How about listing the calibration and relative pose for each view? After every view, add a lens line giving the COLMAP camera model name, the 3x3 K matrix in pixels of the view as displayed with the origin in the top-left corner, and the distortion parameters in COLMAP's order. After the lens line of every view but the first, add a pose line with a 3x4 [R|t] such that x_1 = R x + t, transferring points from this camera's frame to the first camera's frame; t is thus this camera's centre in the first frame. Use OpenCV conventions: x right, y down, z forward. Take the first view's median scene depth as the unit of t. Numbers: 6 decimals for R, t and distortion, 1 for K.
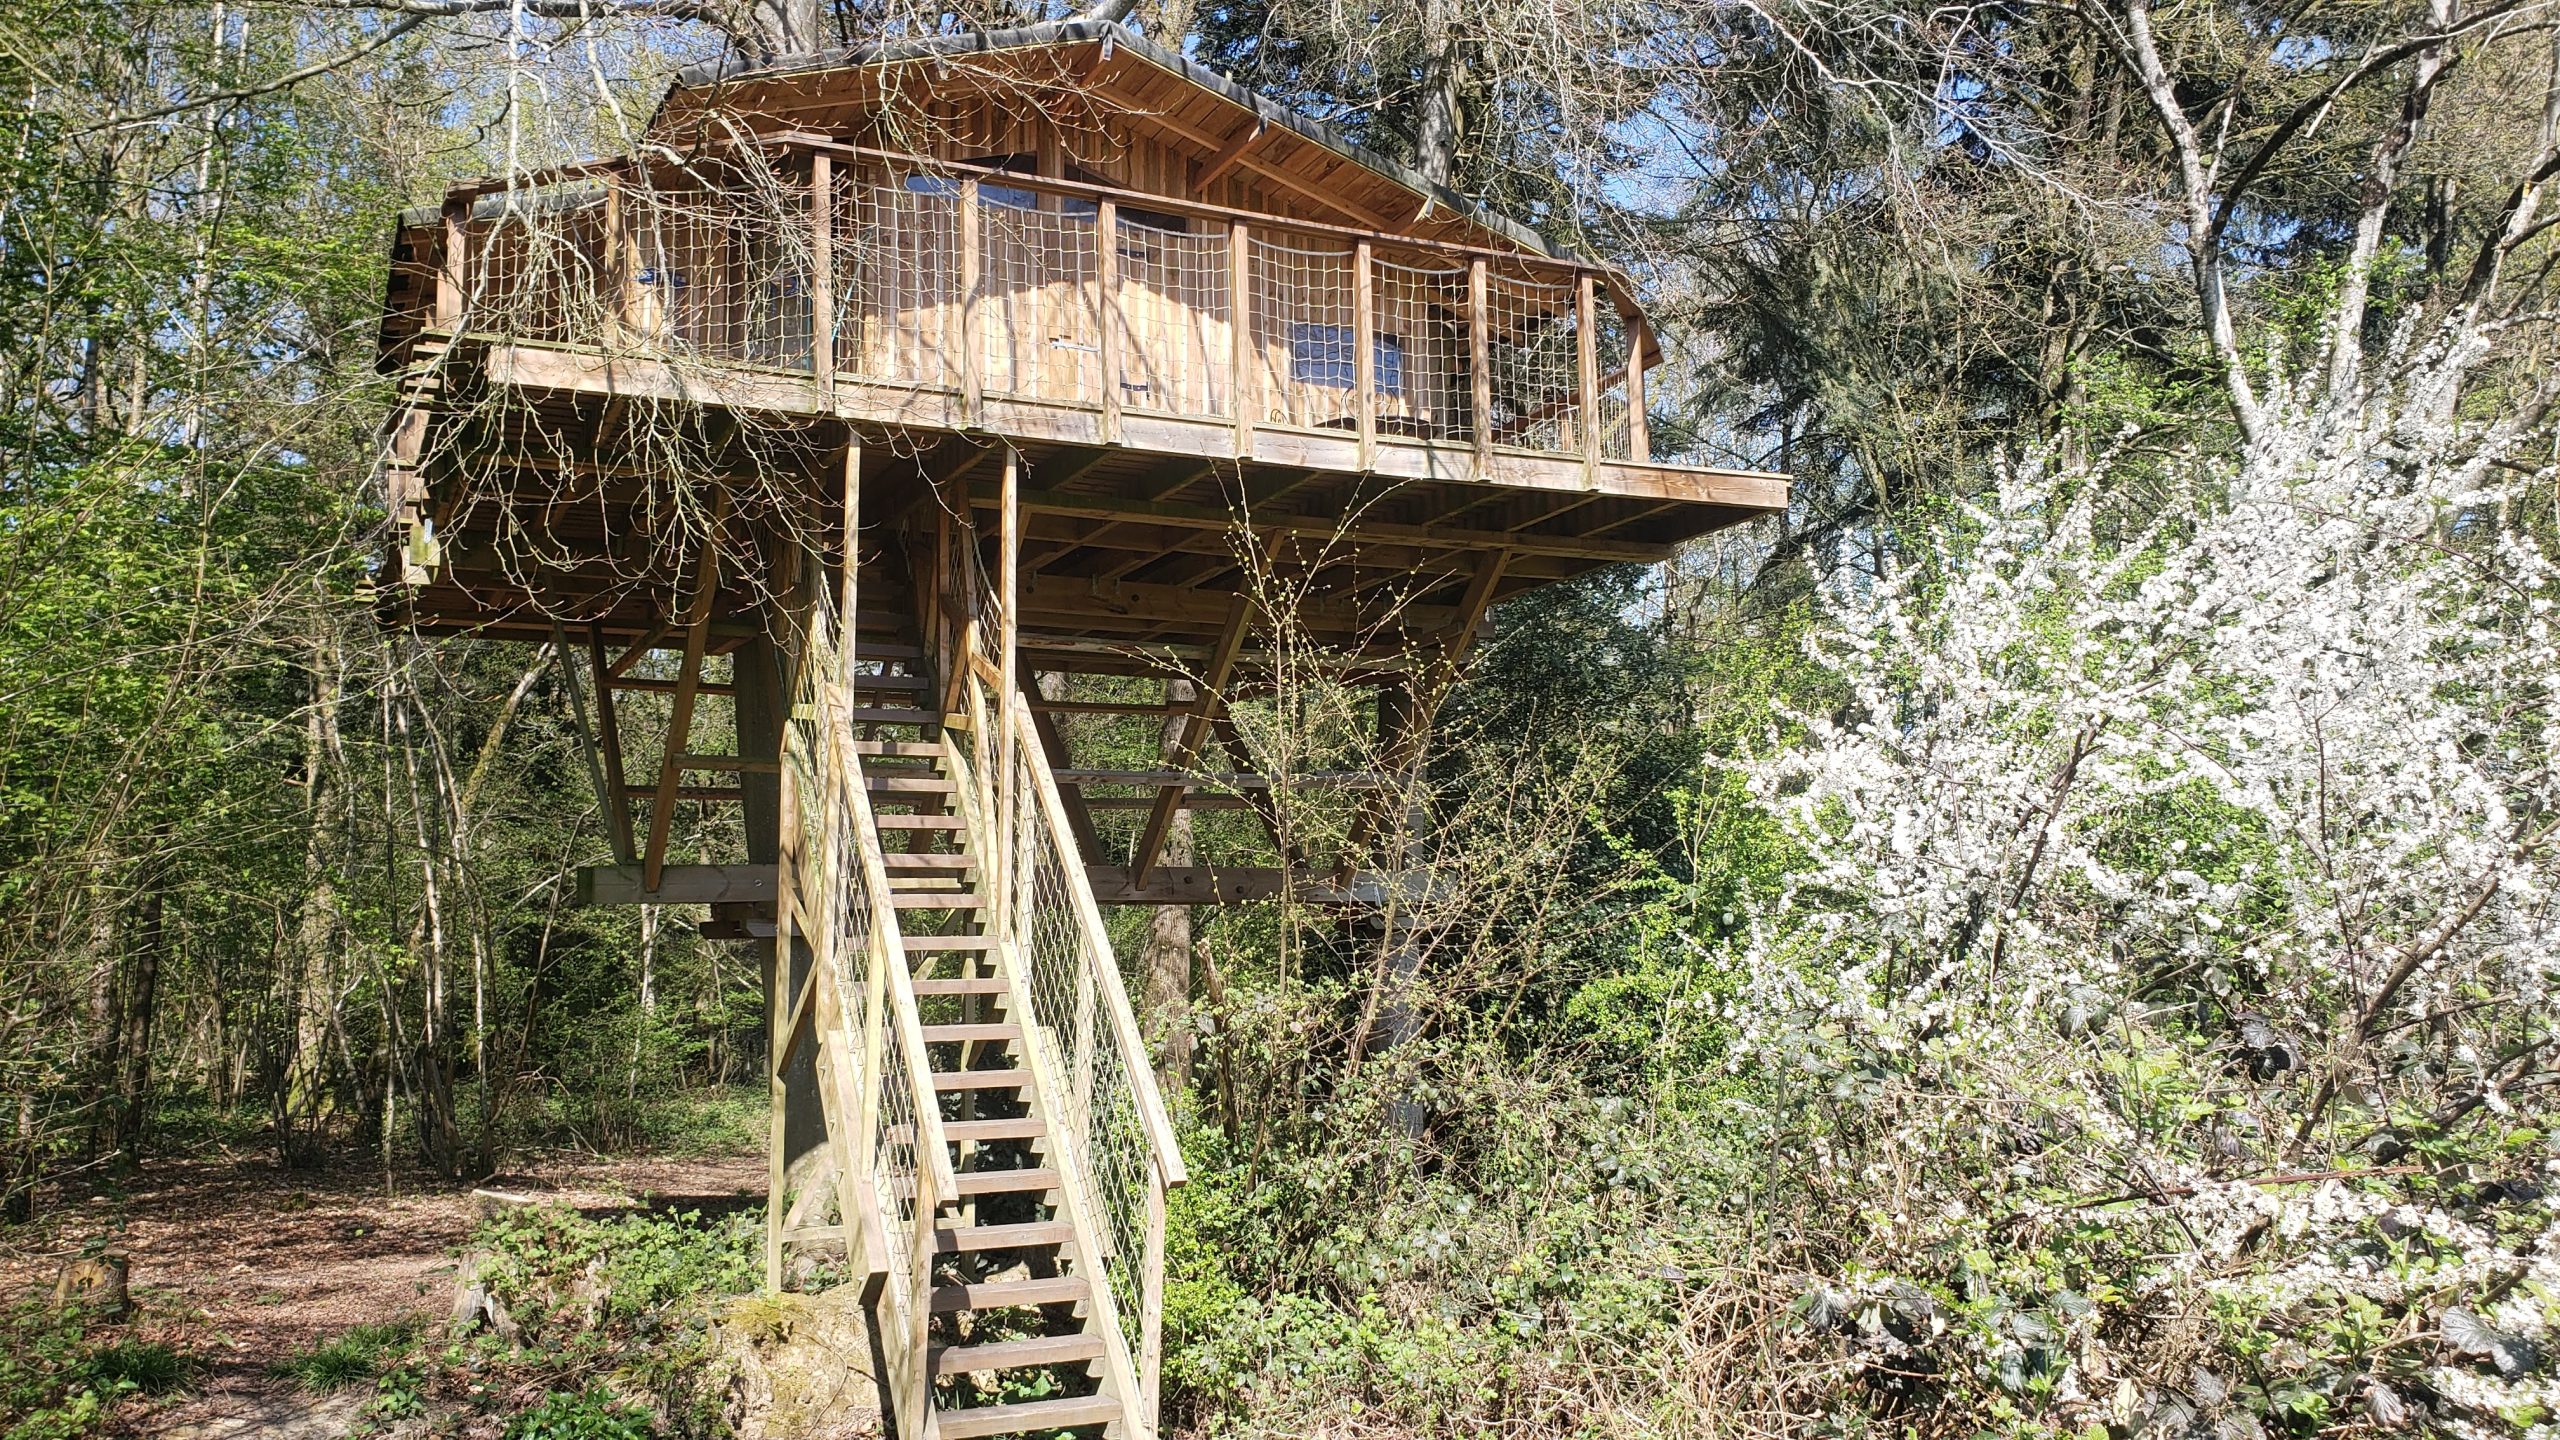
lens RADIAL K [[1837.2, 0, 1280.0], [0, 1837.2, 720.0], [0, 0, 1]] dist [0.000967, 0.000461]
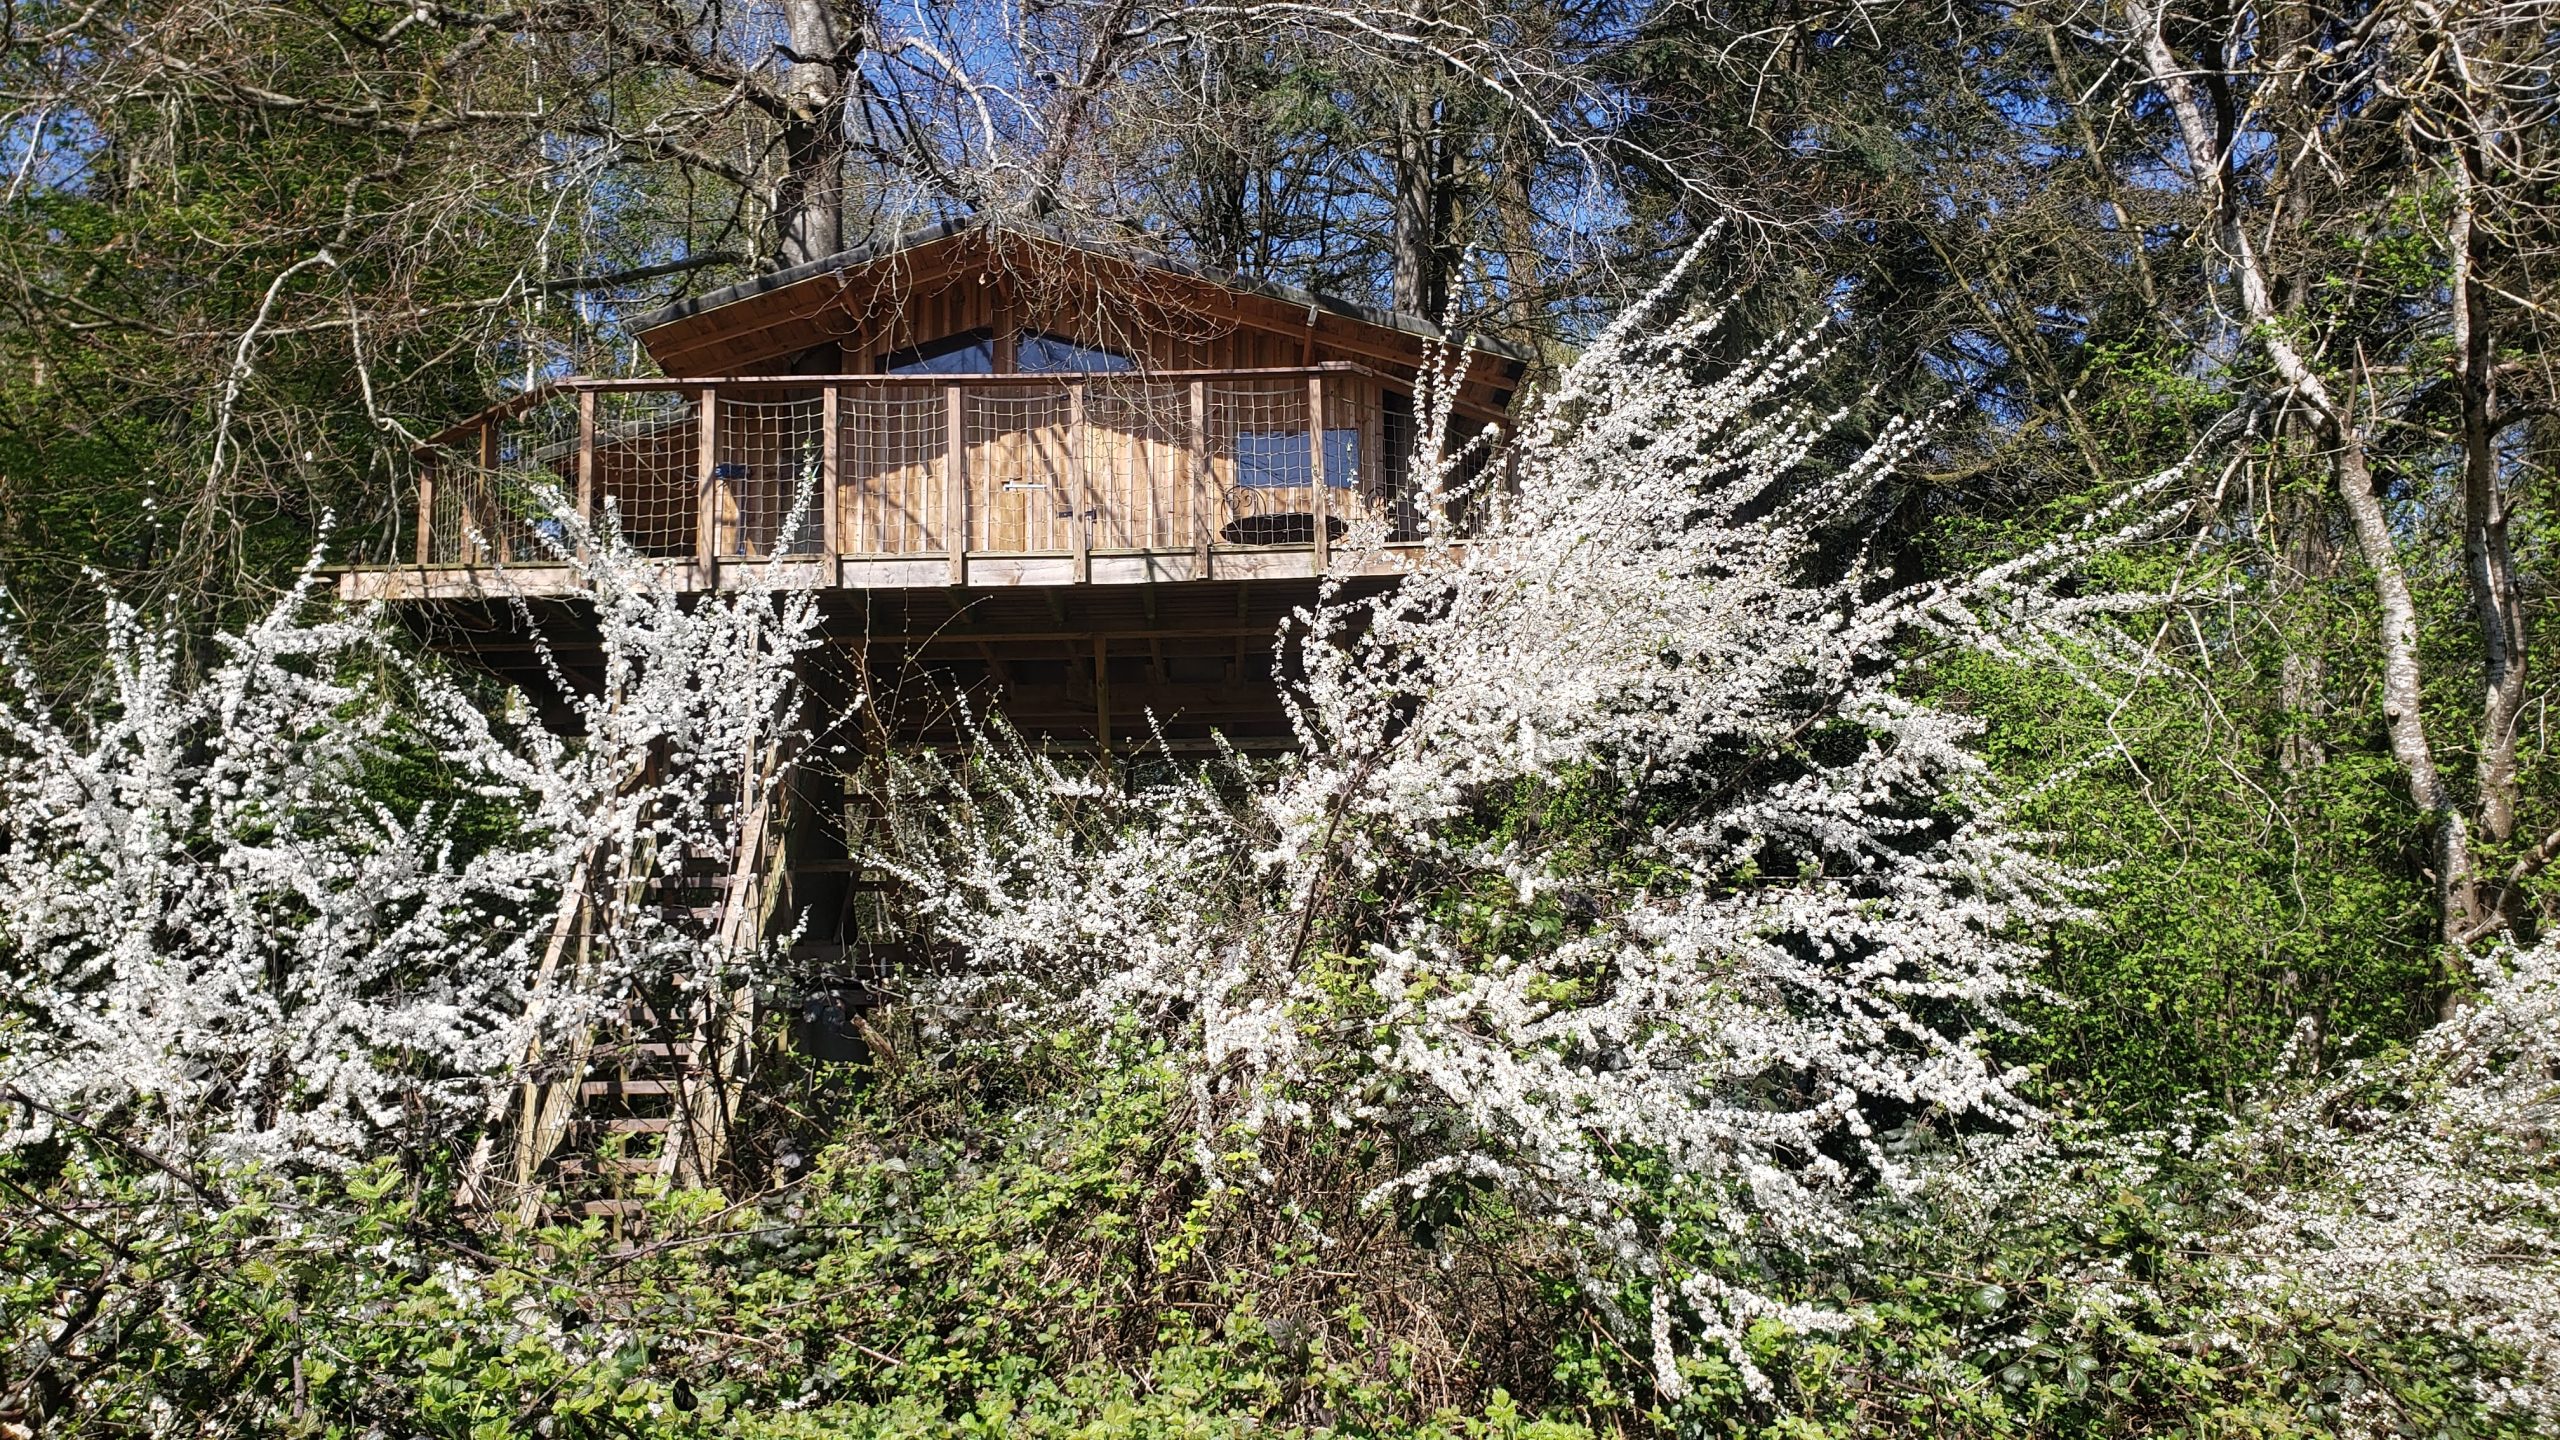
lens RADIAL K [[1837.2, 0, 1280.0], [0, 1837.2, 720.0], [0, 0, 1]] dist [0.000967, 0.000461]
pose [[0.921983, -0.075906, -0.379719, 0.572800], [0.060155, 0.996771, -0.053194, 0.013664], [0.382531, 0.026202, 0.923571, 0.015583]]
